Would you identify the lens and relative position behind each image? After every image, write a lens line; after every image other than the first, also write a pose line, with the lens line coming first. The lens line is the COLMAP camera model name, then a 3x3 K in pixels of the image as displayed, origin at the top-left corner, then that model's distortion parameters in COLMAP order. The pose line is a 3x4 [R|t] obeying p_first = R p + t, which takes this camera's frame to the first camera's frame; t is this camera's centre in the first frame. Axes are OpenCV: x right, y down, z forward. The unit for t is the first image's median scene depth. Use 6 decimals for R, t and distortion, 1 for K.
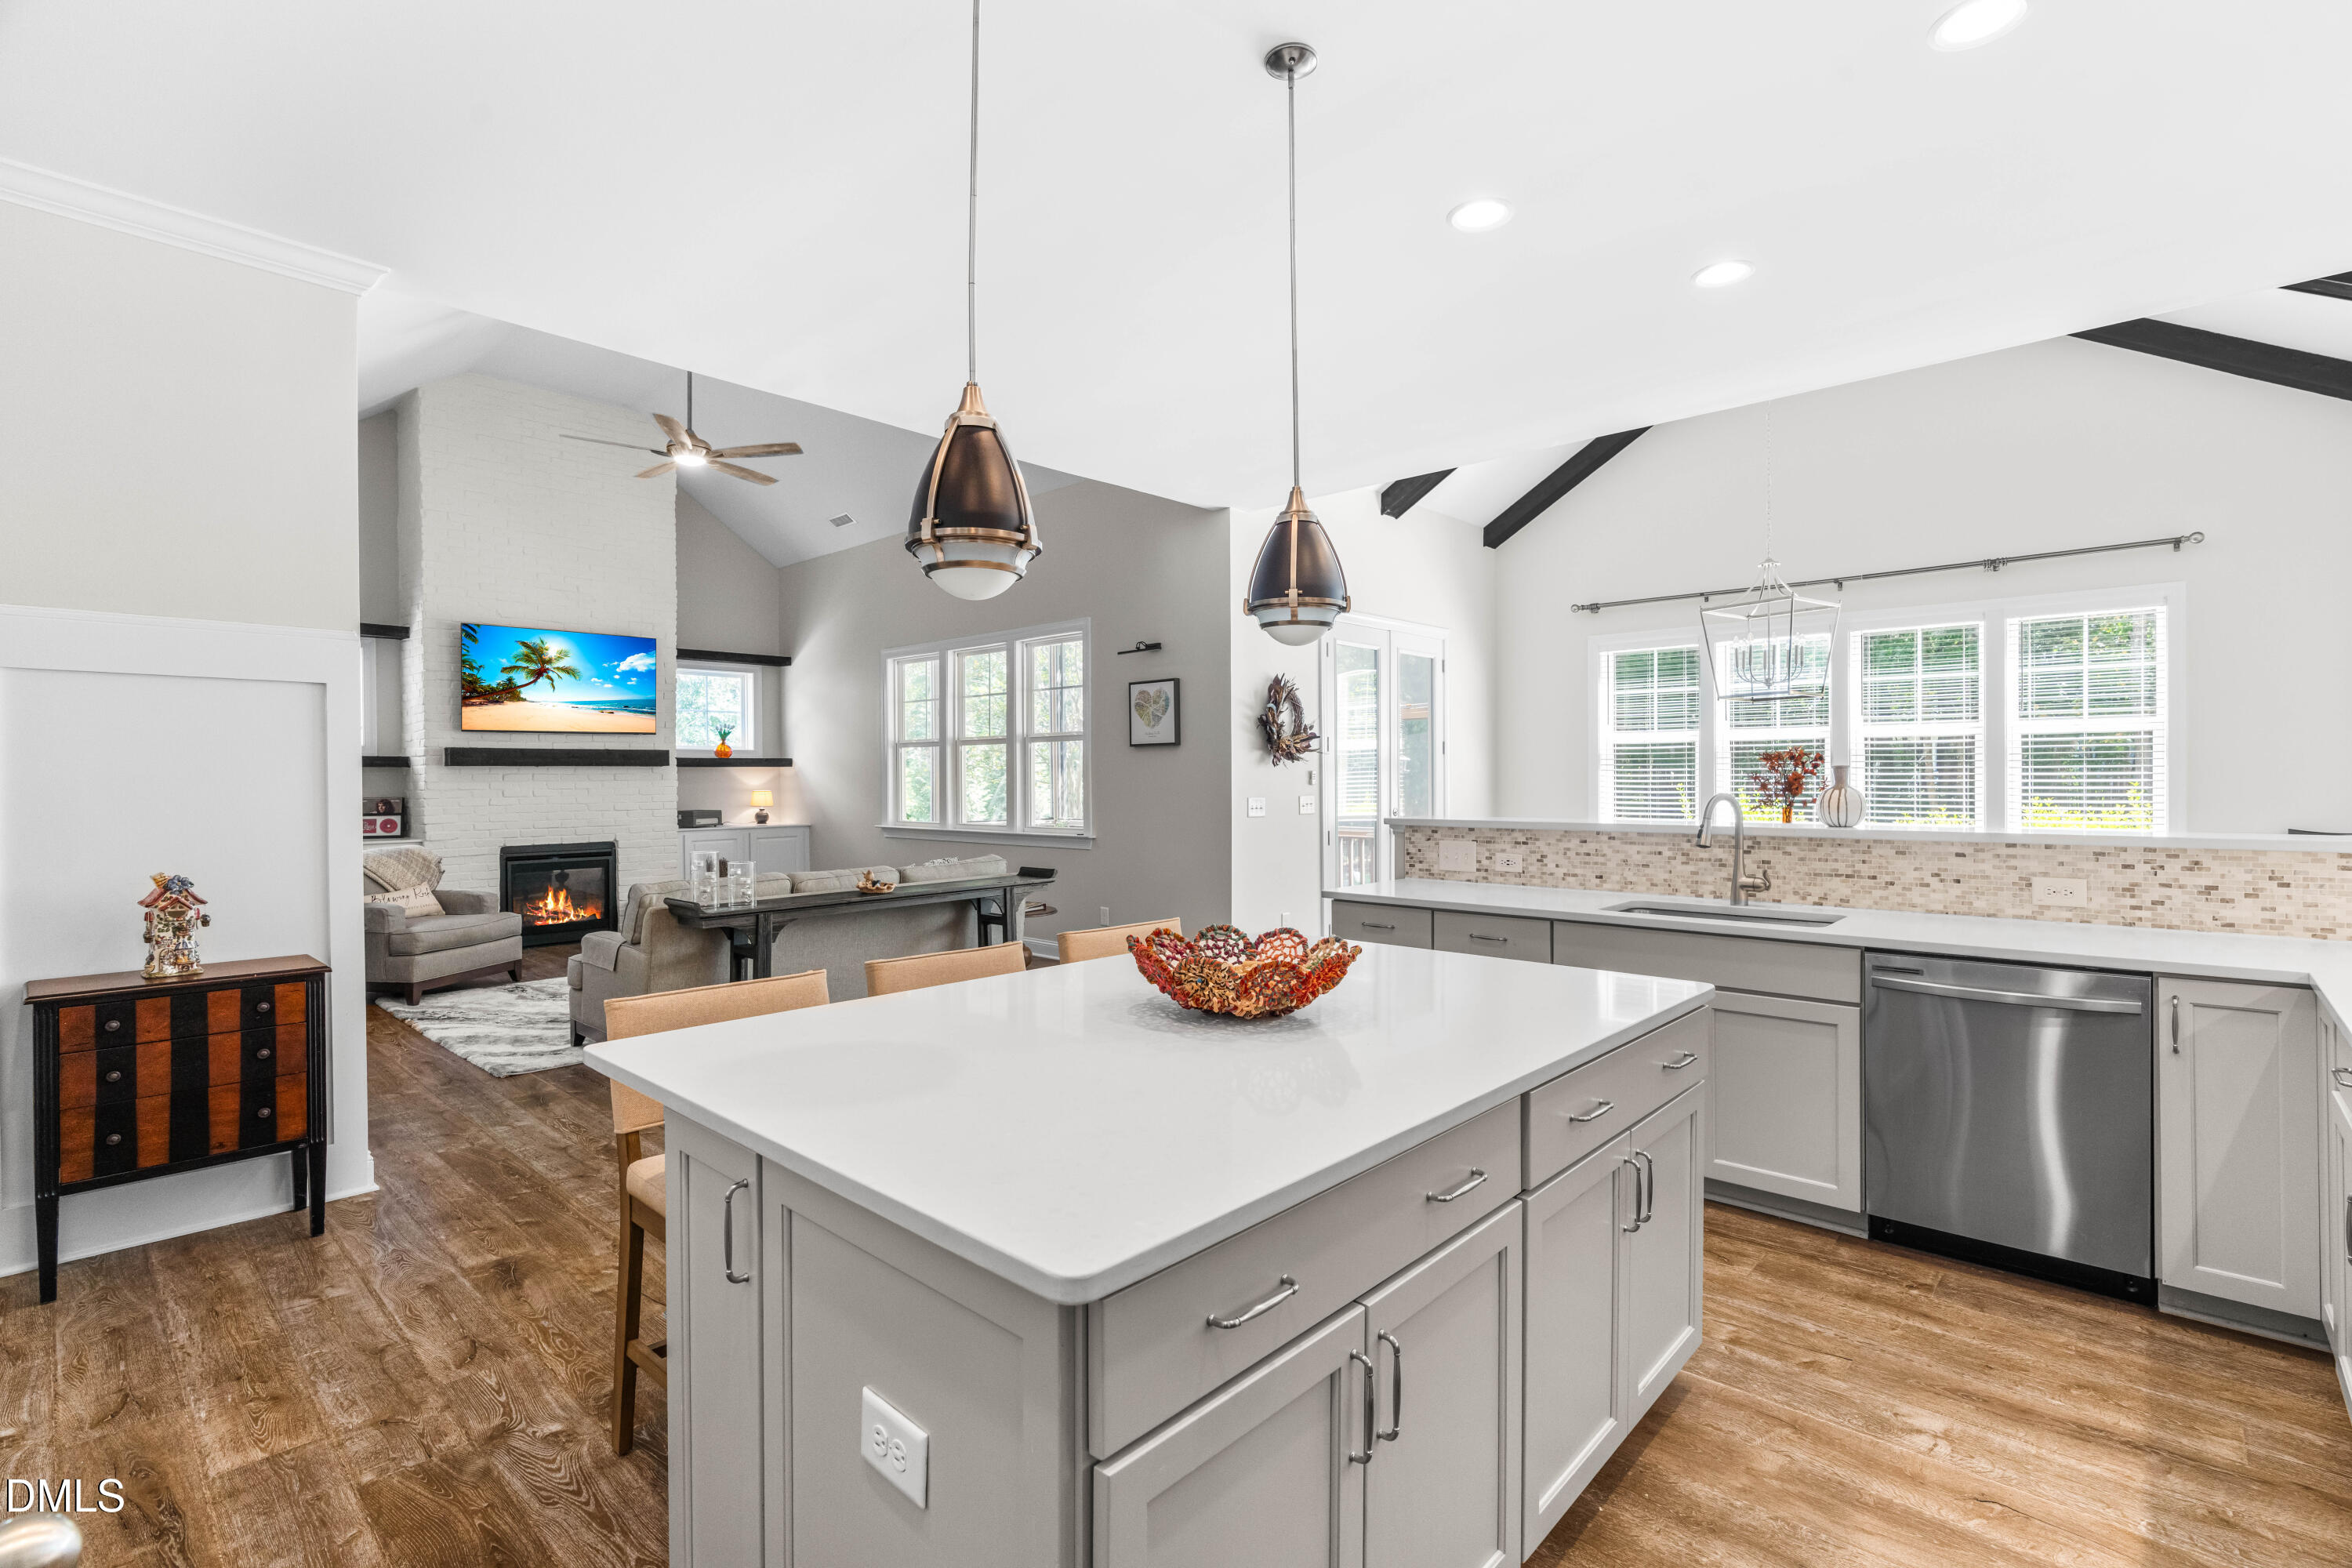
lens RADIAL K [[1093.9, 0, 1177.9], [0, 1093.9, 784.9], [0, 0, 1]] dist [-0.009684, 0.001065]
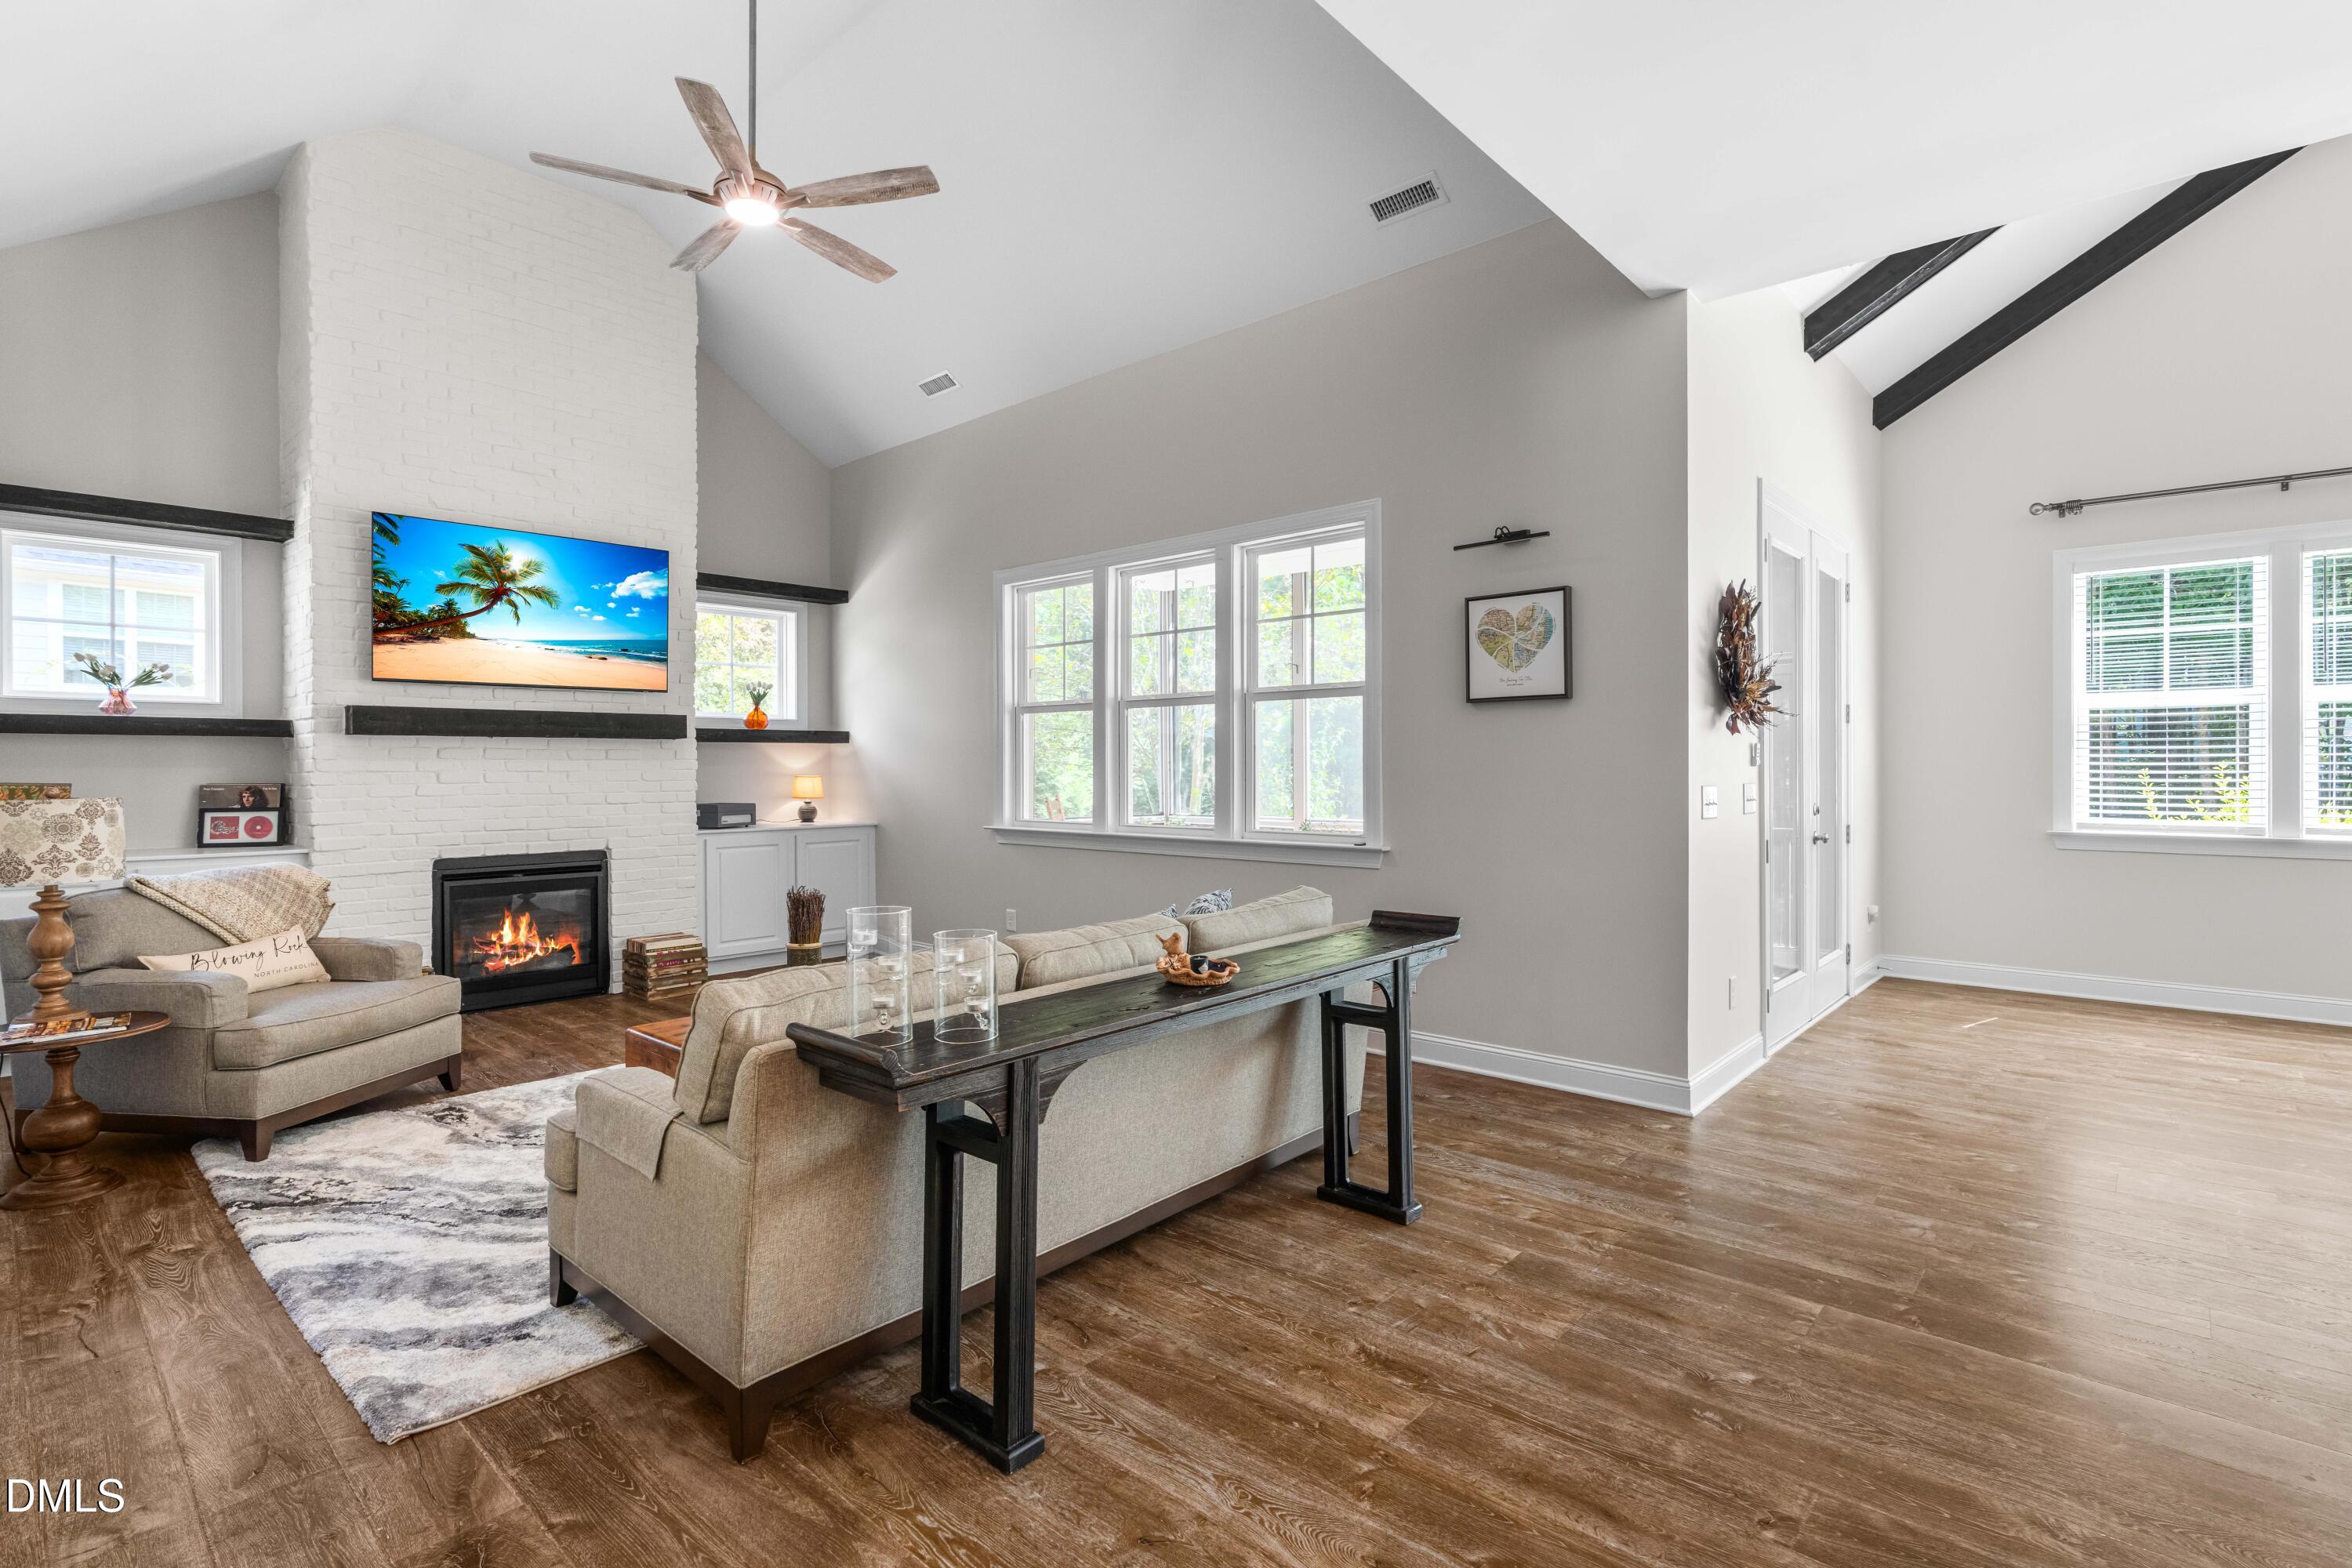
lens RADIAL K [[1093.9, 0, 1166.0], [0, 1093.9, 768.0], [0, 0, 1]] dist [-0.009684, 0.001065]
pose [[0.999842, 0.001685, 0.017708, -0.203791], [-0.001559, 0.999973, -0.007127, 0.006101], [-0.017720, 0.007098, 0.999818, 0.355759]]
